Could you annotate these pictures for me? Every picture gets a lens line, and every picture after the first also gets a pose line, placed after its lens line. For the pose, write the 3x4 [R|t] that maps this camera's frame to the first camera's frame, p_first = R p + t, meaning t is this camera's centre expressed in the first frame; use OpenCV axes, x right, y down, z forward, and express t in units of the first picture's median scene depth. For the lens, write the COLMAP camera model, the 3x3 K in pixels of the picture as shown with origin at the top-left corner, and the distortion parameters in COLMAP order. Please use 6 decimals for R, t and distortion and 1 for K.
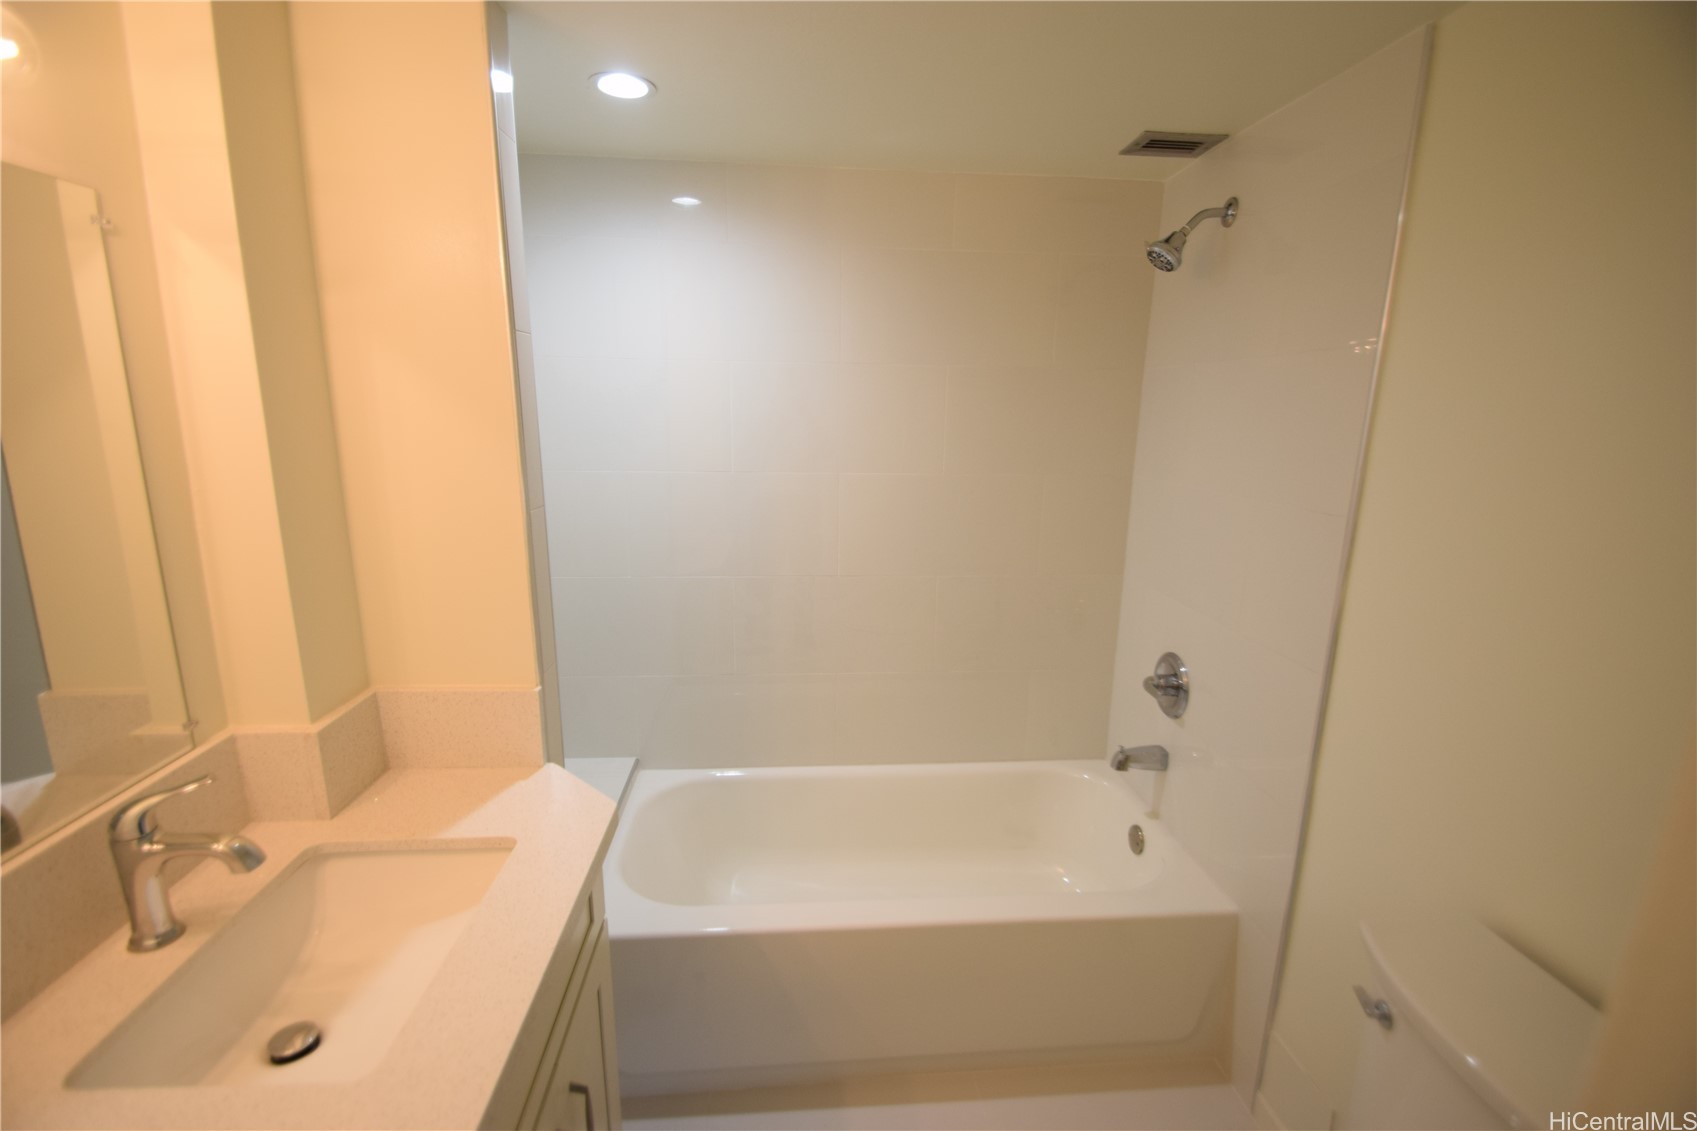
lens RADIAL K [[757.0, 0, 858.3], [0, 757.0, 579.6], [0, 0, 1]] dist [0.020853, -0.019042]
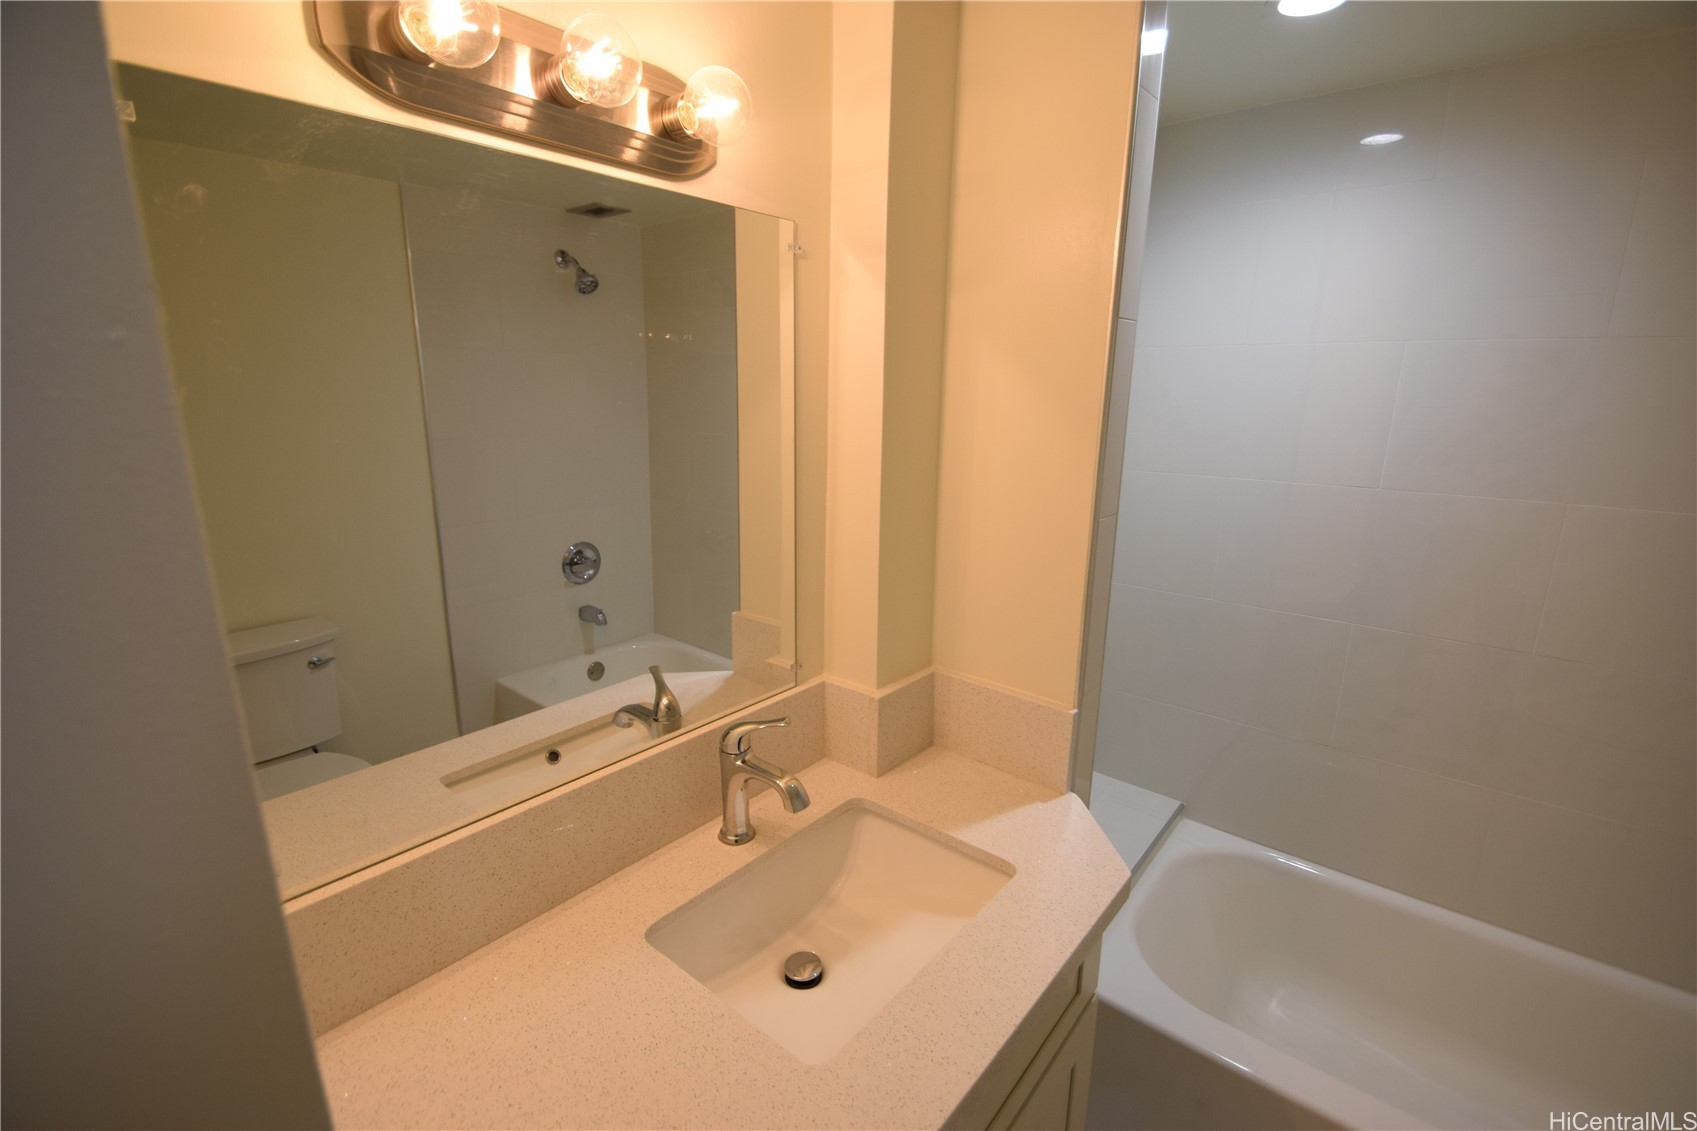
lens RADIAL K [[767.3, 0, 849.7], [0, 767.3, 571.8], [0, 0, 1]] dist [0.002157, -0.008794]
pose [[0.718479, 0.156821, -0.677639, -0.017632], [-0.161291, 0.985260, 0.056999, -0.036213], [0.676589, 0.068344, 0.733182, 0.145704]]
